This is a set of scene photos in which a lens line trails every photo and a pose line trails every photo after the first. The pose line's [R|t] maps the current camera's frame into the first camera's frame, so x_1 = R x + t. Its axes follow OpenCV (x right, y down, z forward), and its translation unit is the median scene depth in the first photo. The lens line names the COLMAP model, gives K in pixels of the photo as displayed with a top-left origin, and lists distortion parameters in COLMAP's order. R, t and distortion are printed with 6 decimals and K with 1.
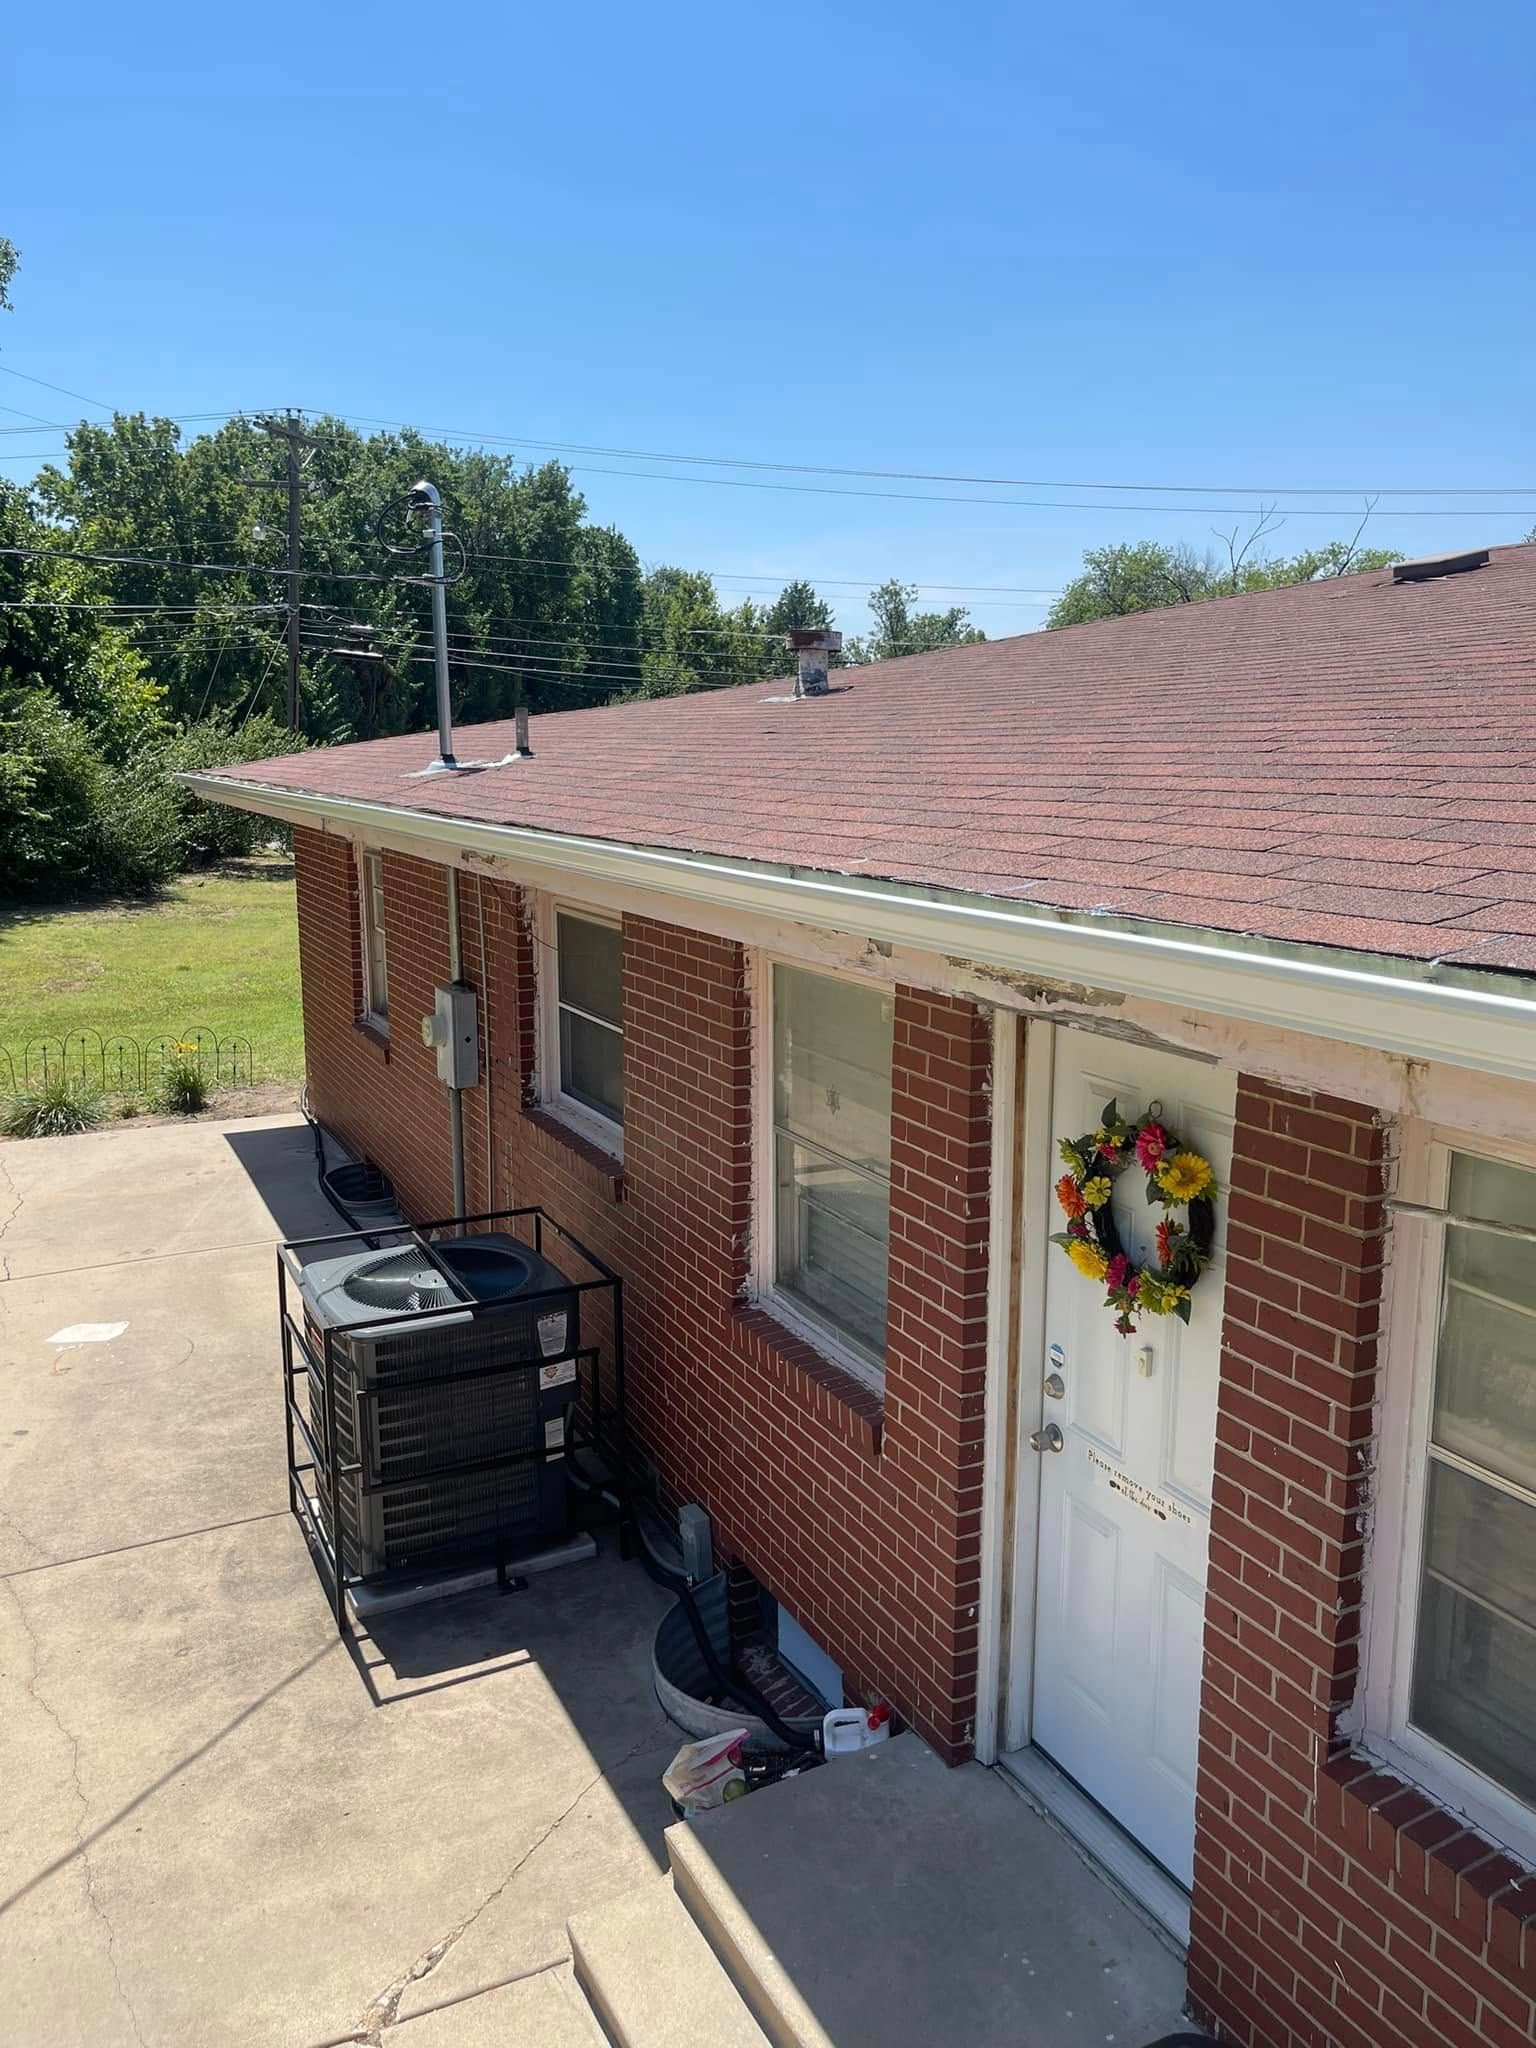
lens RADIAL K [[1566.4, 0, 762.7], [0, 1566.4, 1020.7], [0, 0, 1]] dist [0.062339, -0.076381]
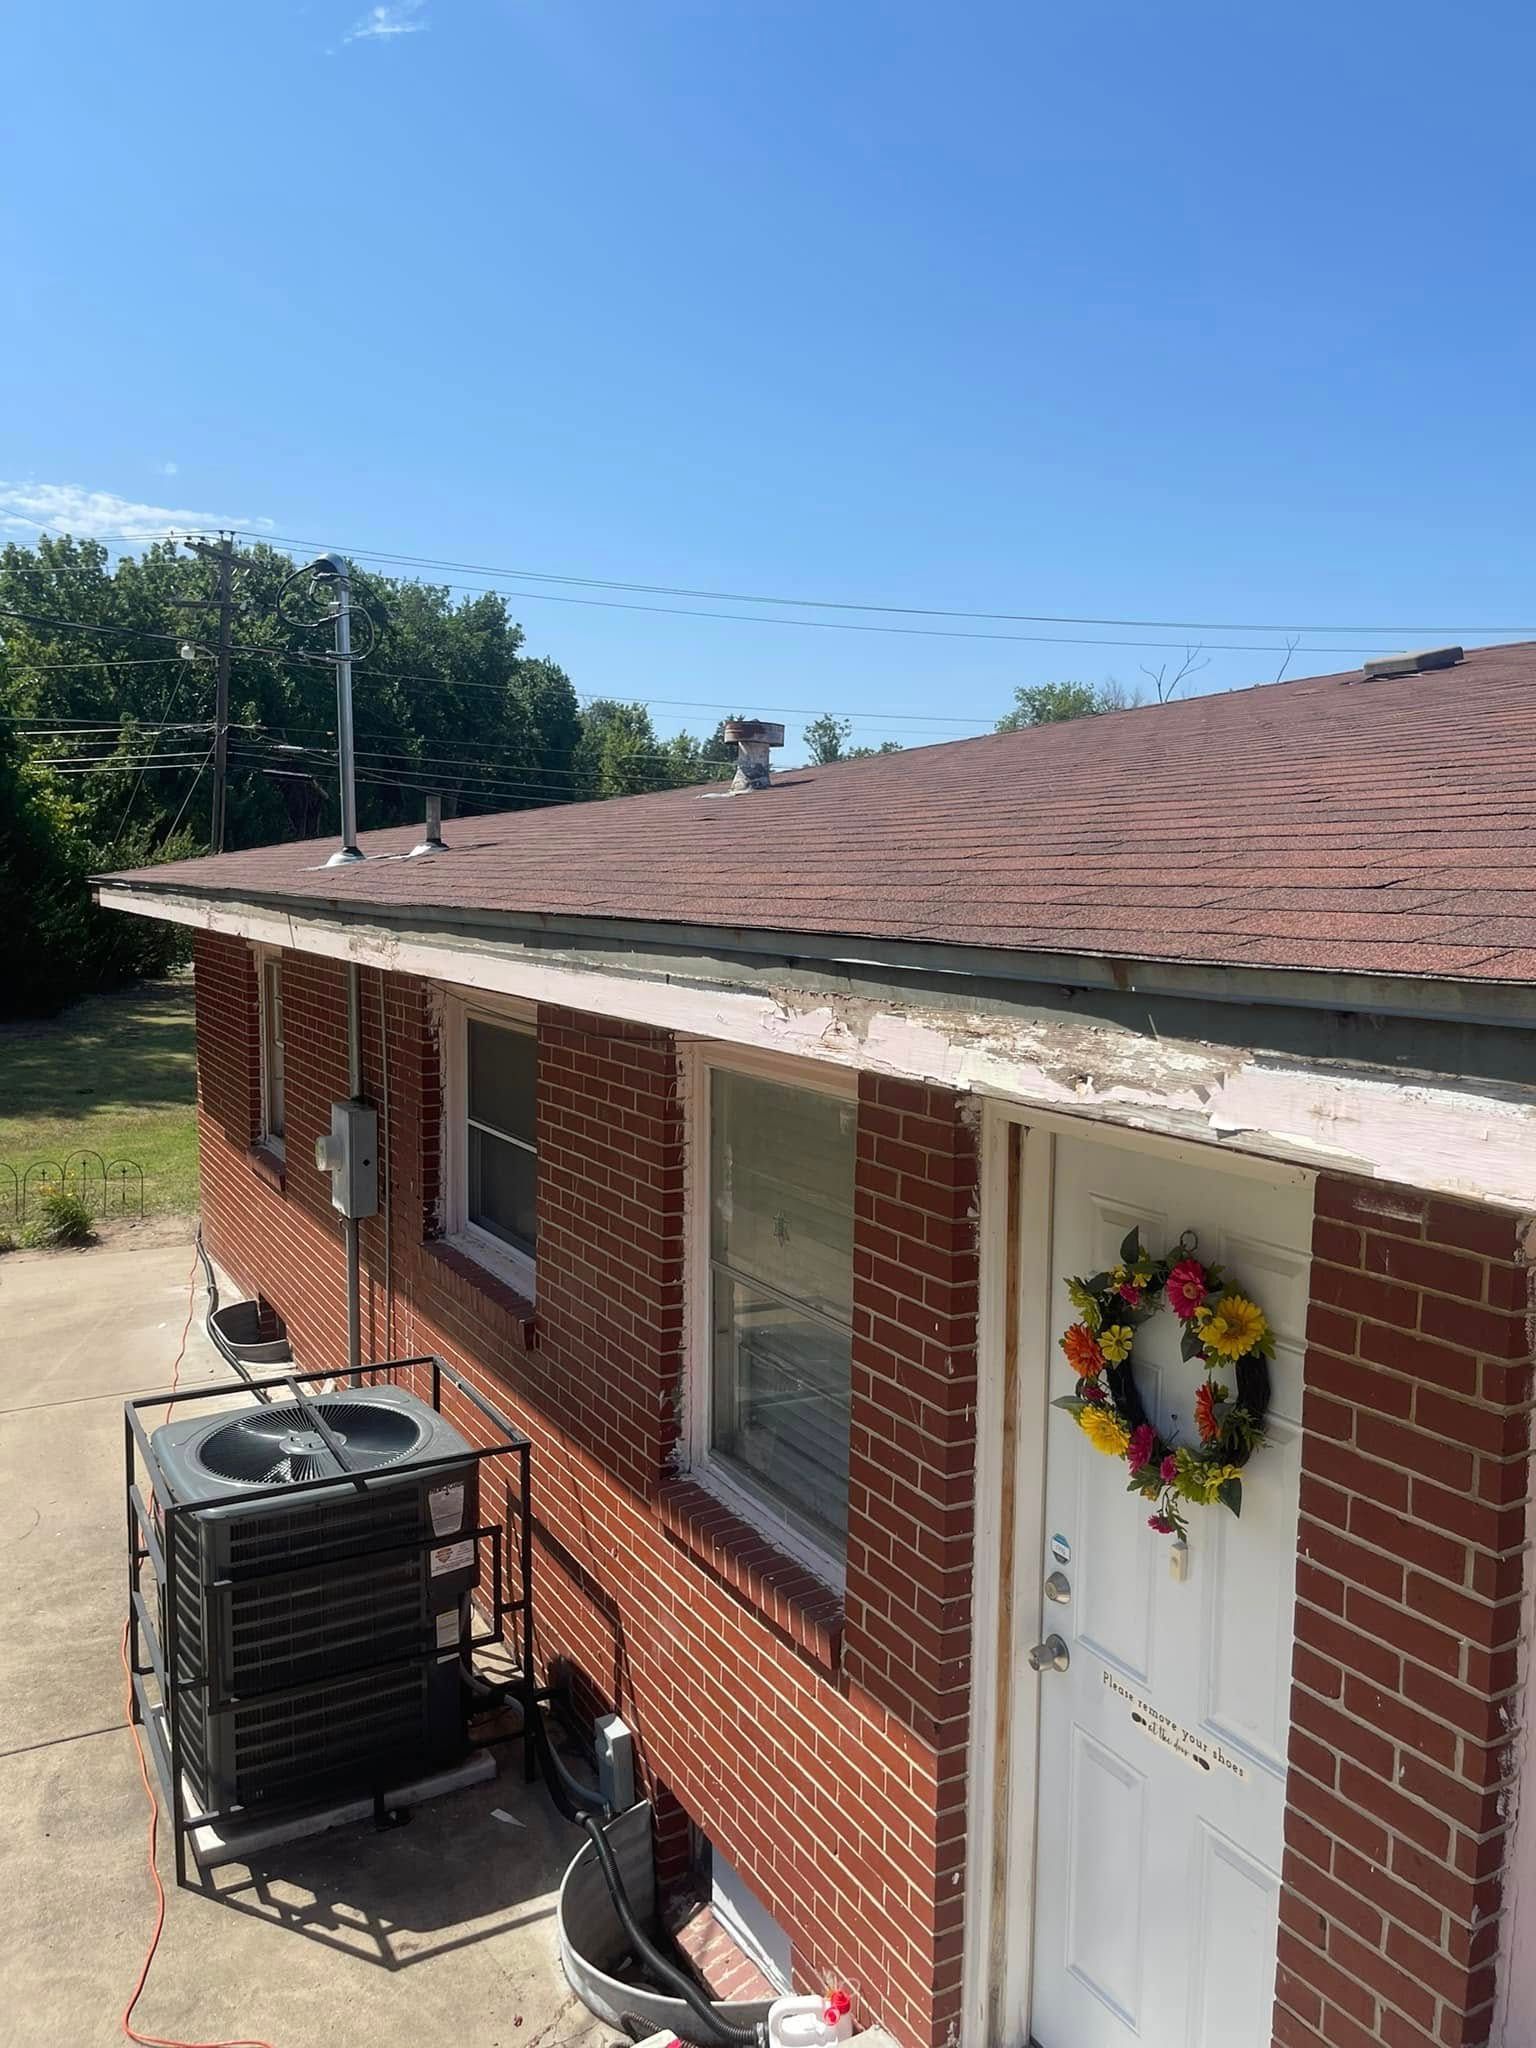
lens RADIAL K [[1566.4, 0, 765.5], [0, 1566.4, 1028.3], [0, 0, 1]] dist [0.062339, -0.076381]
pose [[0.999049, 0.004390, 0.043374, -0.000258], [-0.001022, 0.997002, -0.077368, 0.007472], [-0.043583, 0.077250, 0.996059, 0.139669]]
